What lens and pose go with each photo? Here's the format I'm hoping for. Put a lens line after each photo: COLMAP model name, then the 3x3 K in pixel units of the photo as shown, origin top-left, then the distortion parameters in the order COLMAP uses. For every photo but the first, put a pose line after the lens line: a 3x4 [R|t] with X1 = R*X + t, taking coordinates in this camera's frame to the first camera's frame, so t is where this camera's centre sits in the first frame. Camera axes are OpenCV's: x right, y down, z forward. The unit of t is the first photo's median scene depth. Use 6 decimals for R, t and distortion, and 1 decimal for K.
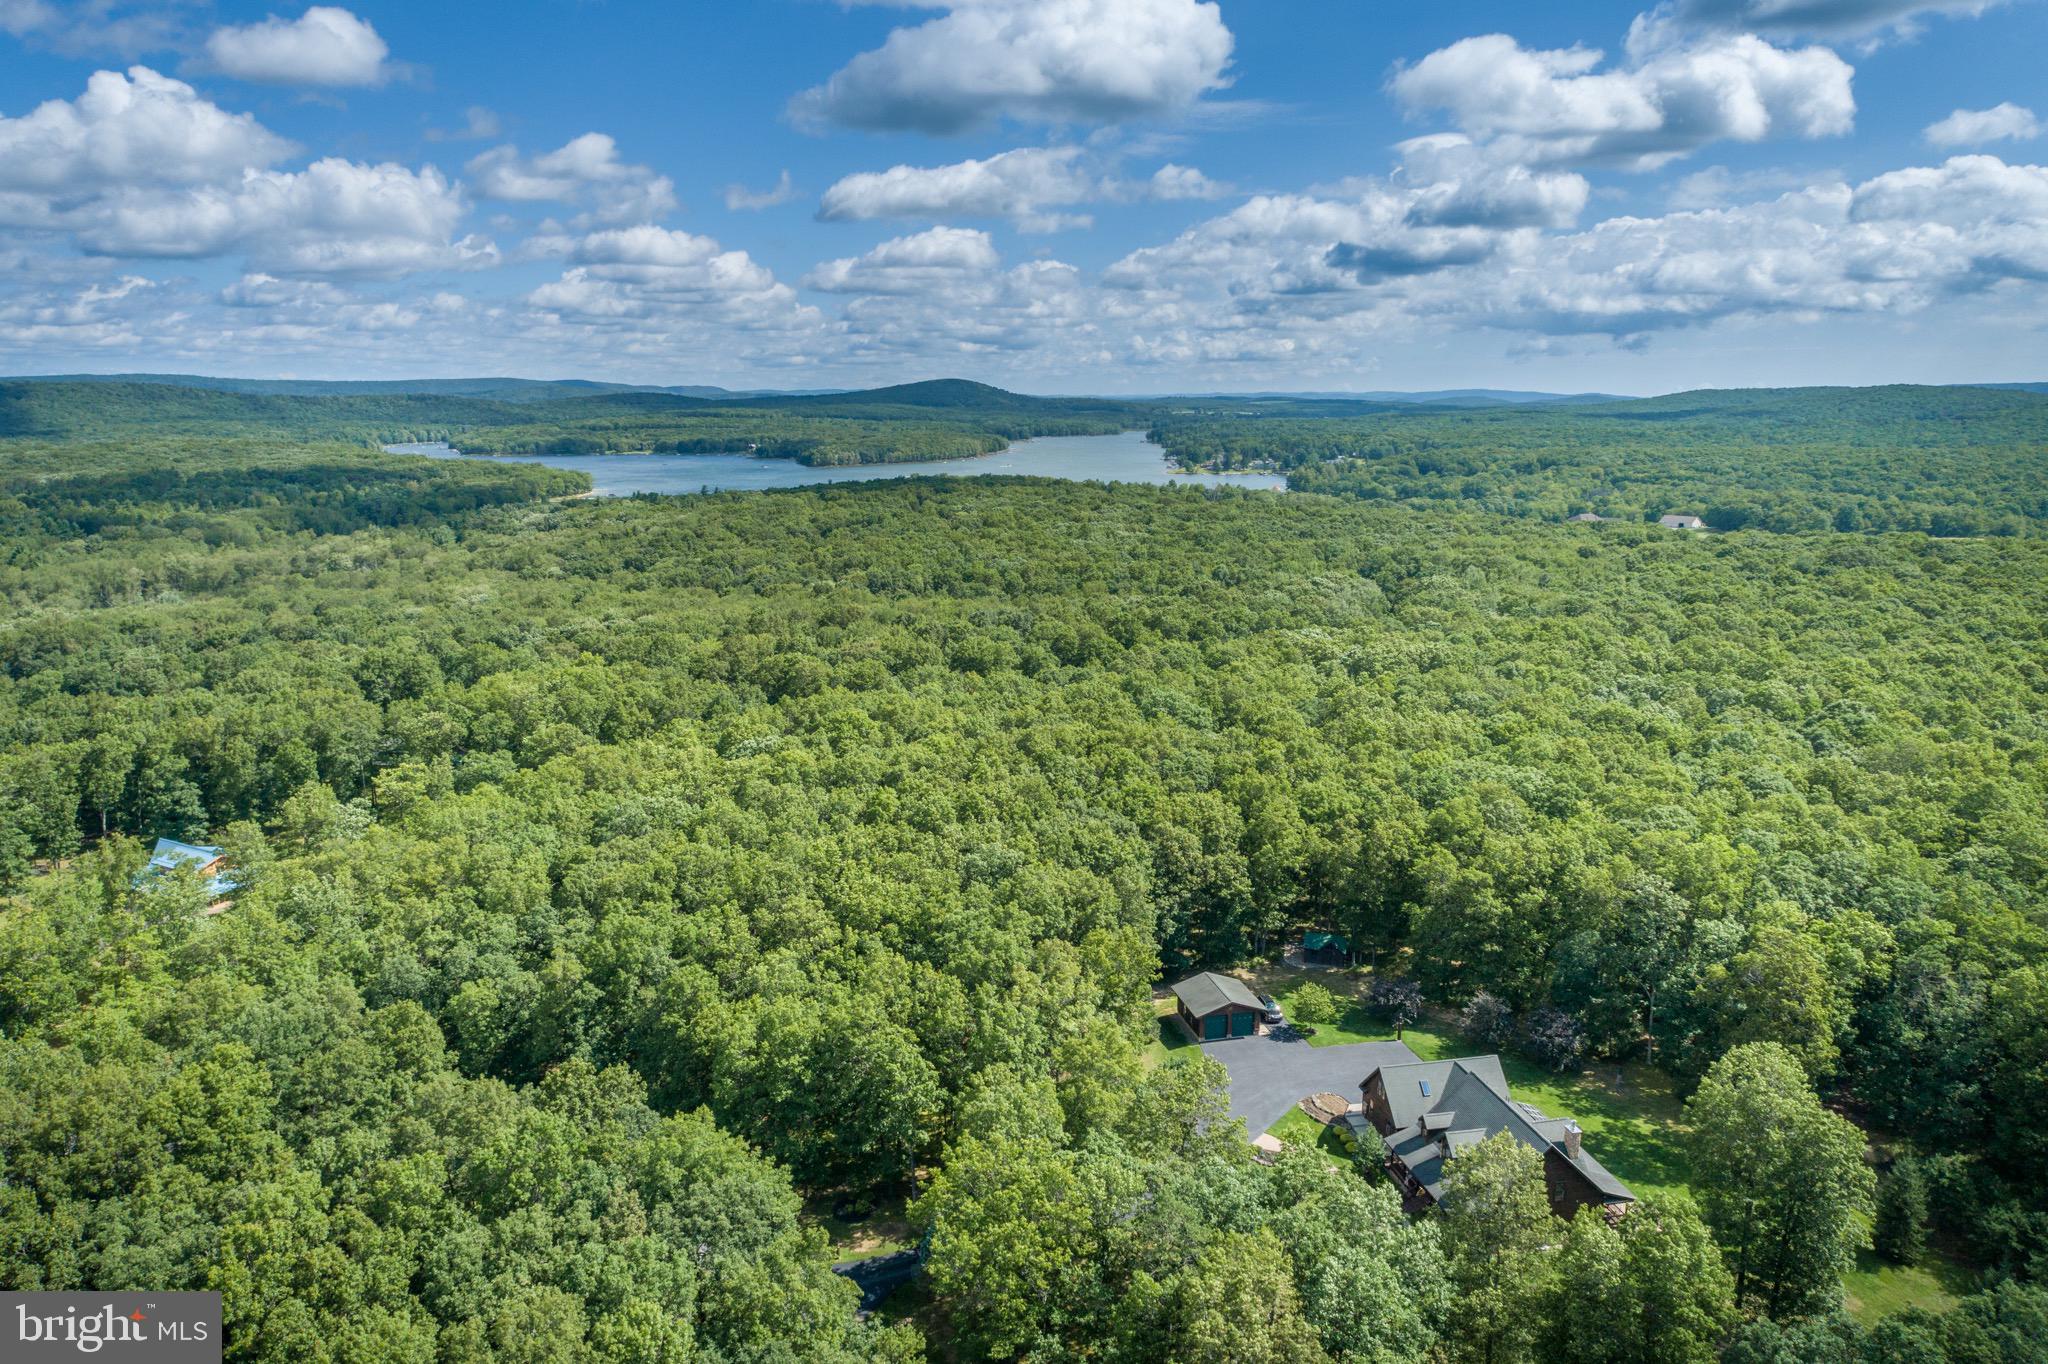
lens RADIAL K [[1397.9, 0, 1002.4], [0, 1397.9, 686.2], [0, 0, 1]] dist [-0.007415, 0.020396]
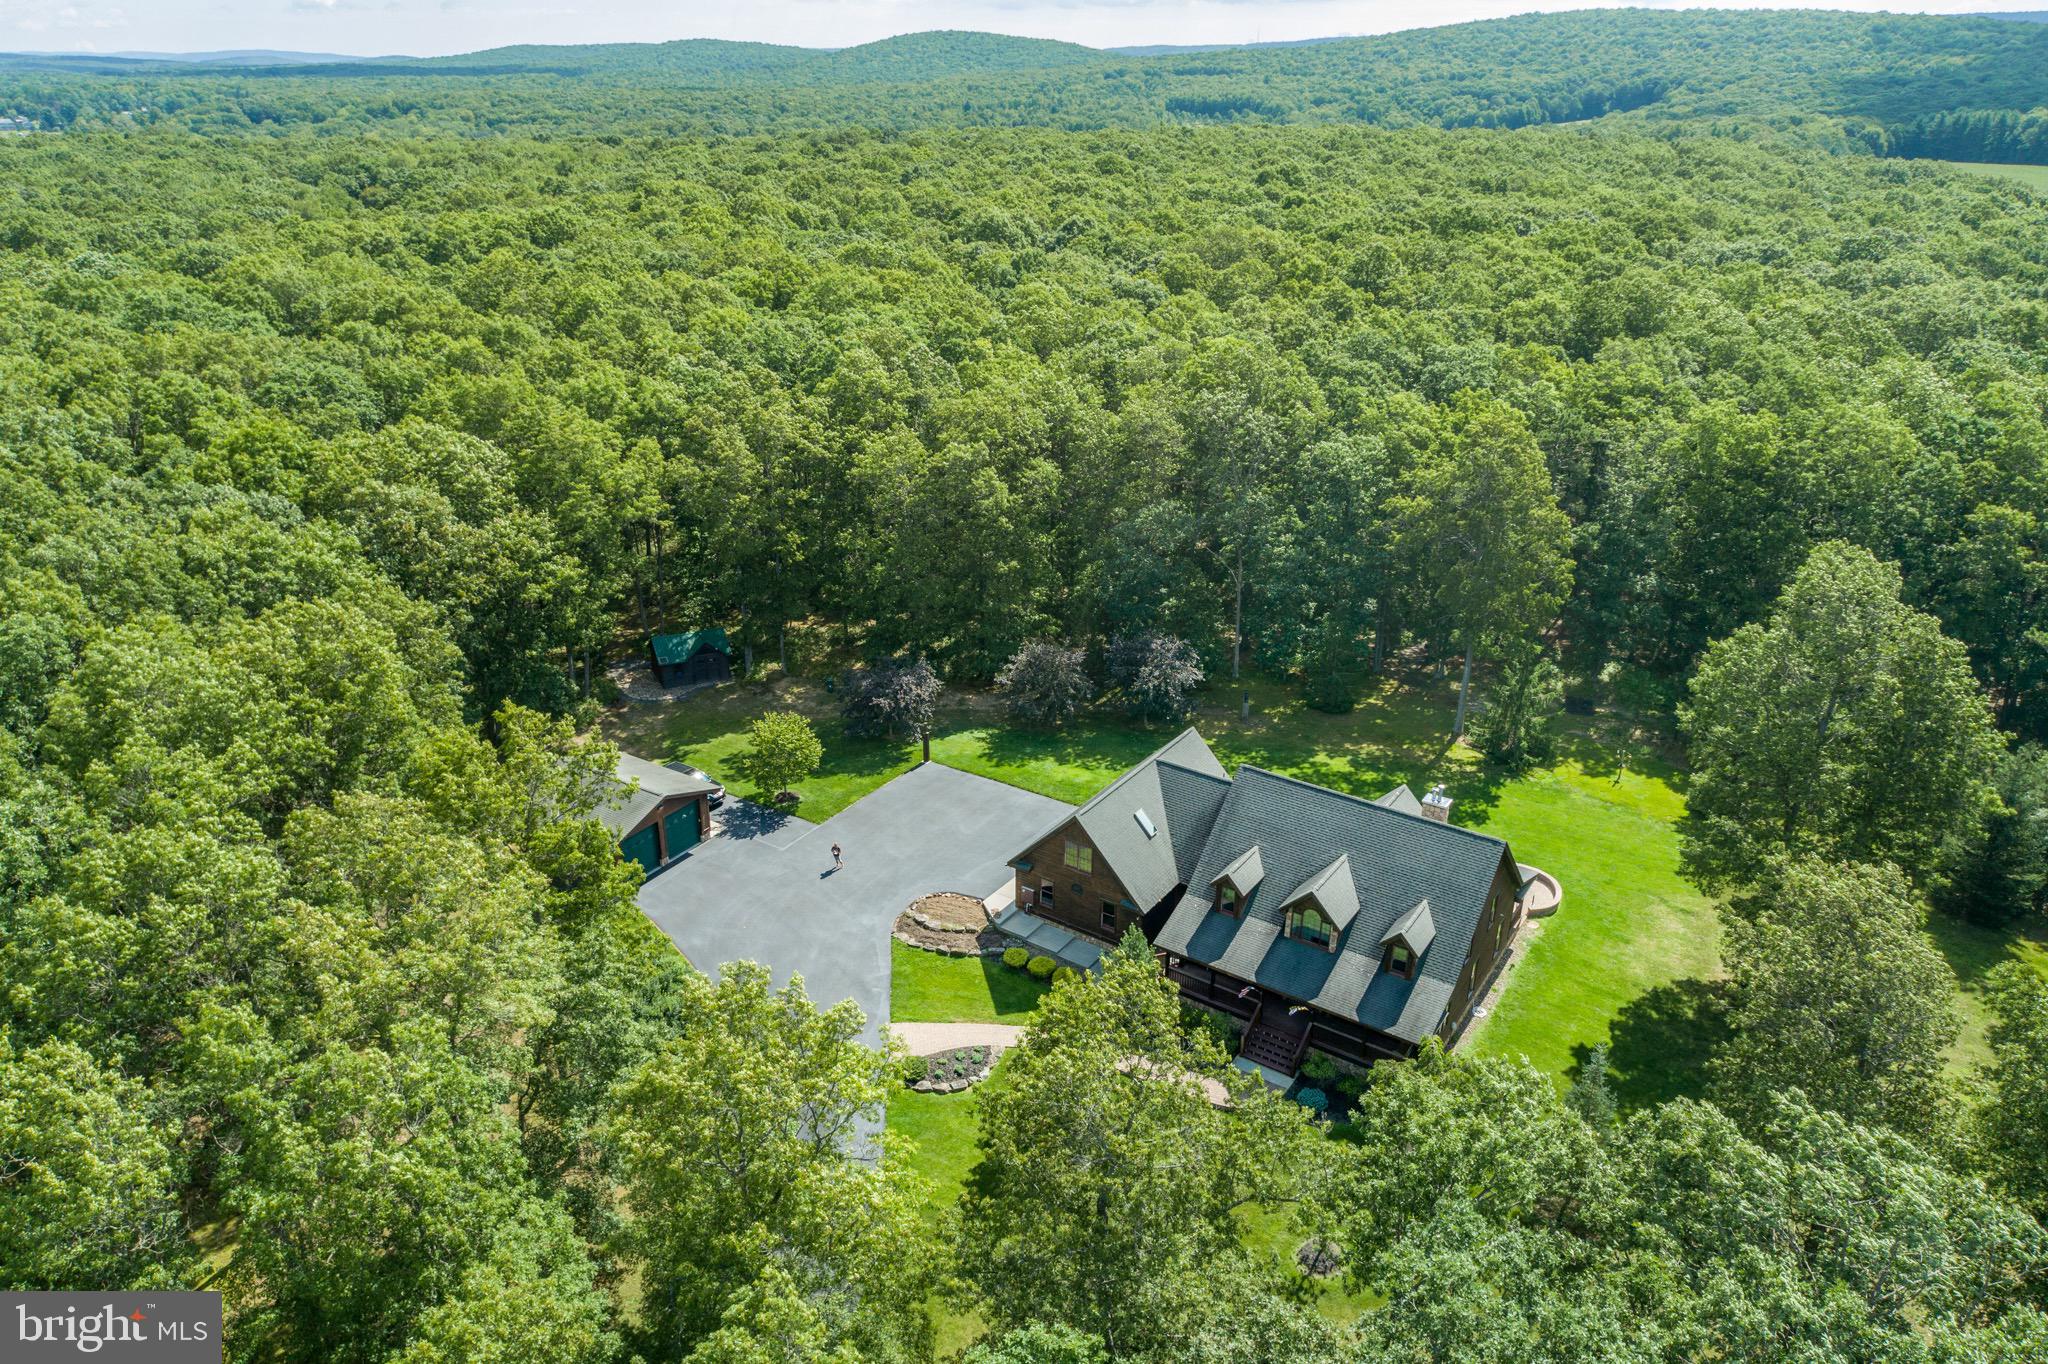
lens RADIAL K [[1397.9, 0, 1002.4], [0, 1397.9, 686.2], [0, 0, 1]] dist [-0.007415, 0.020396]
pose [[0.710288, -0.282050, 0.644933, -0.048559], [0.144165, 0.955081, 0.258914, 0.076871], [-0.688990, -0.090927, 0.719044, 0.536756]]
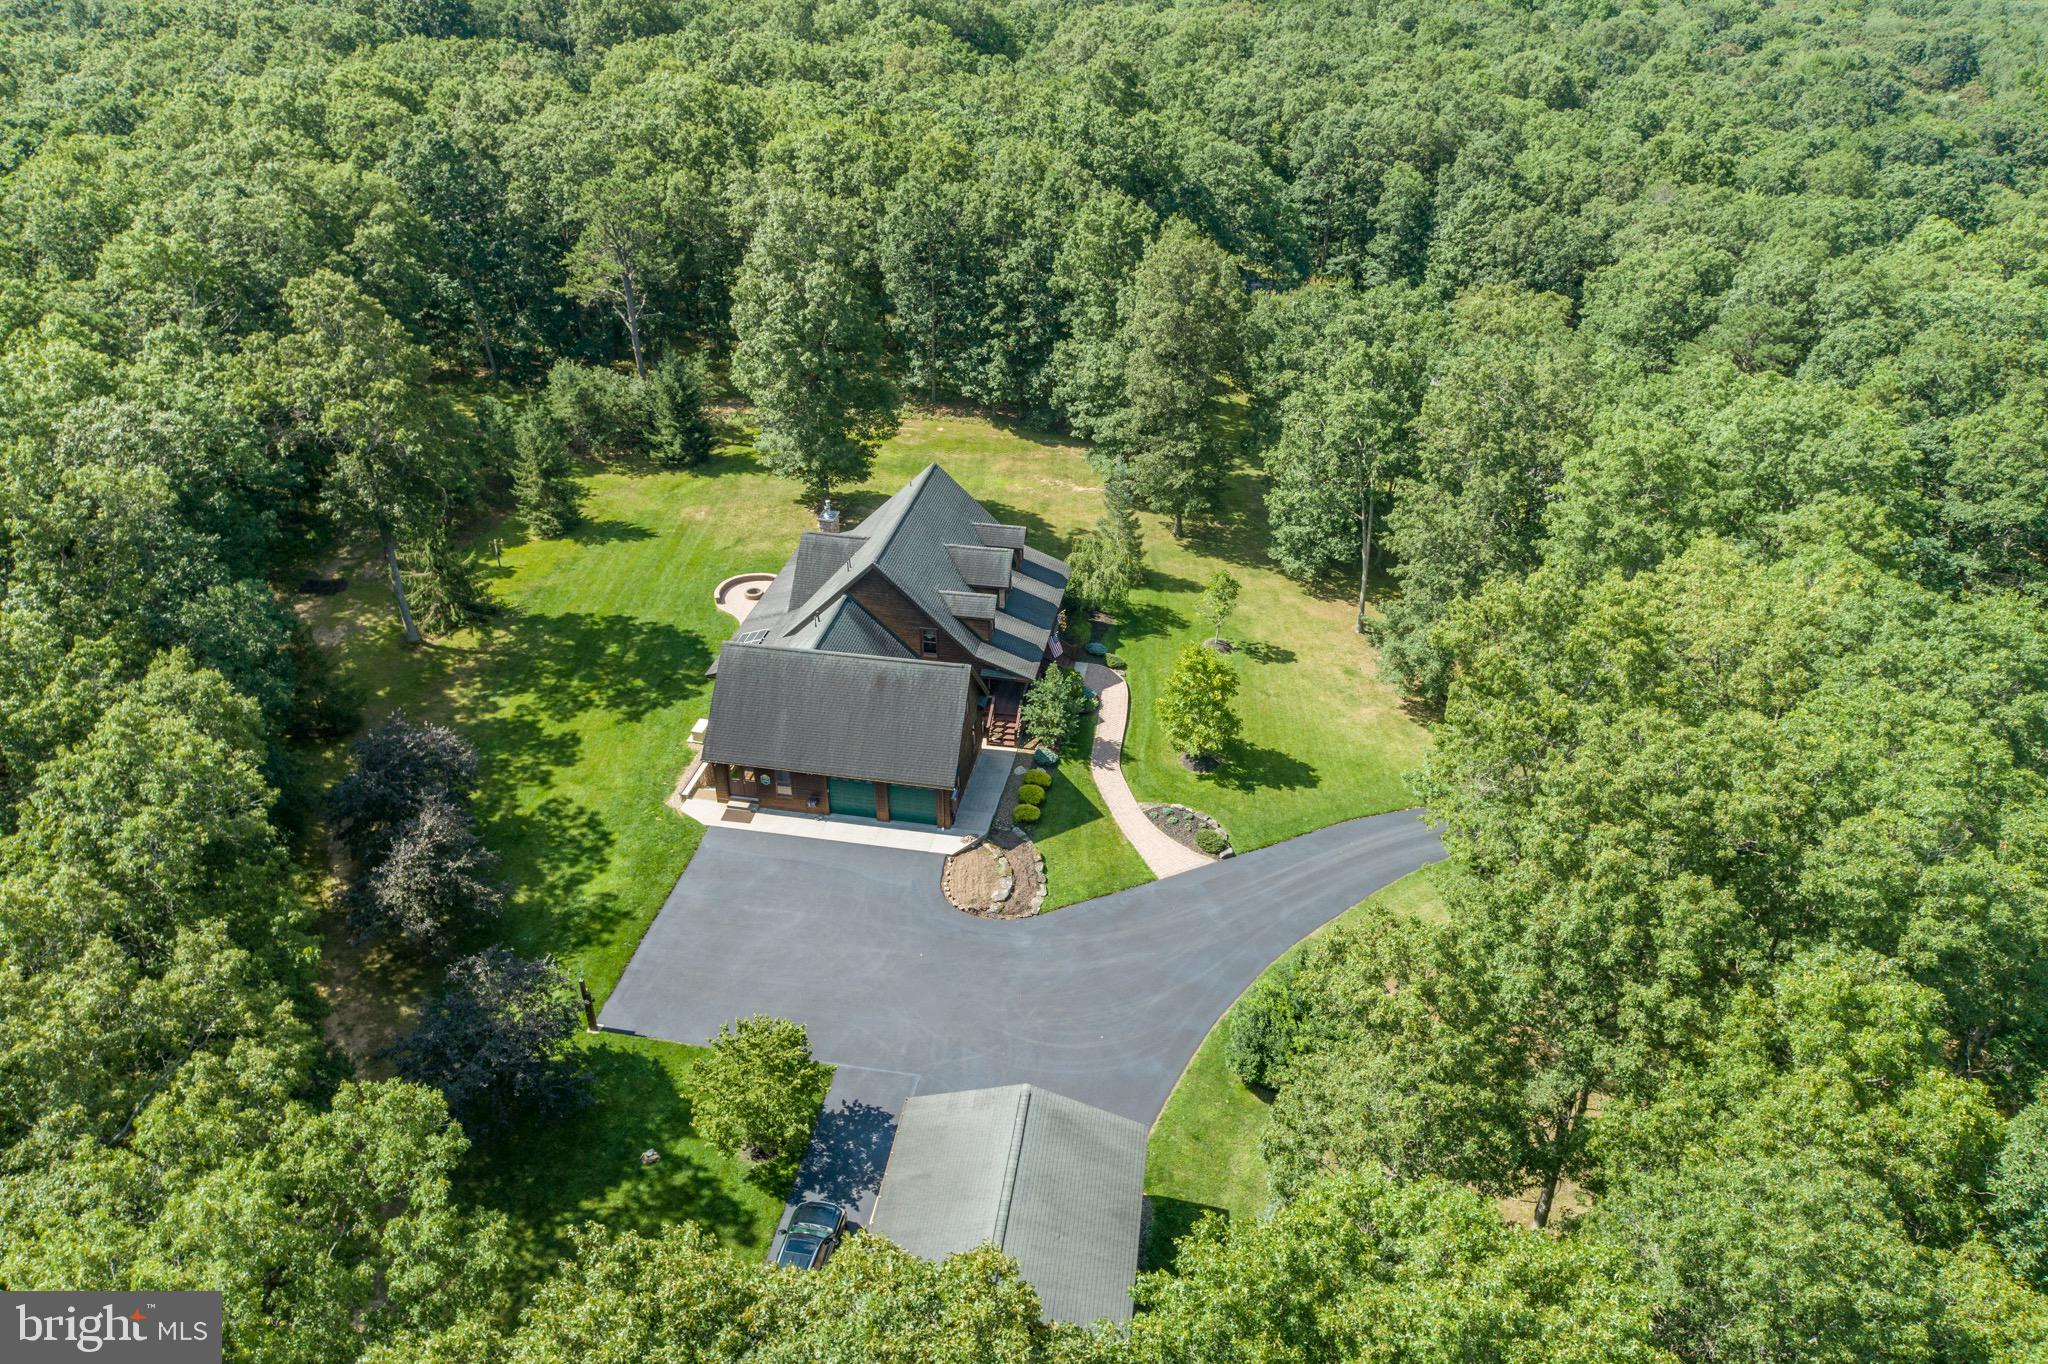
lens RADIAL K [[1386.2, 0, 1024.0], [0, 1386.2, 682.0], [0, 0, 1]] dist [-0.001930, 0.009951]
pose [[-0.930825, -0.188268, 0.313242, 0.082201], [0.081955, 0.727746, 0.680932, -0.033233], [-0.356158, 0.659500, -0.661975, 1.055857]]
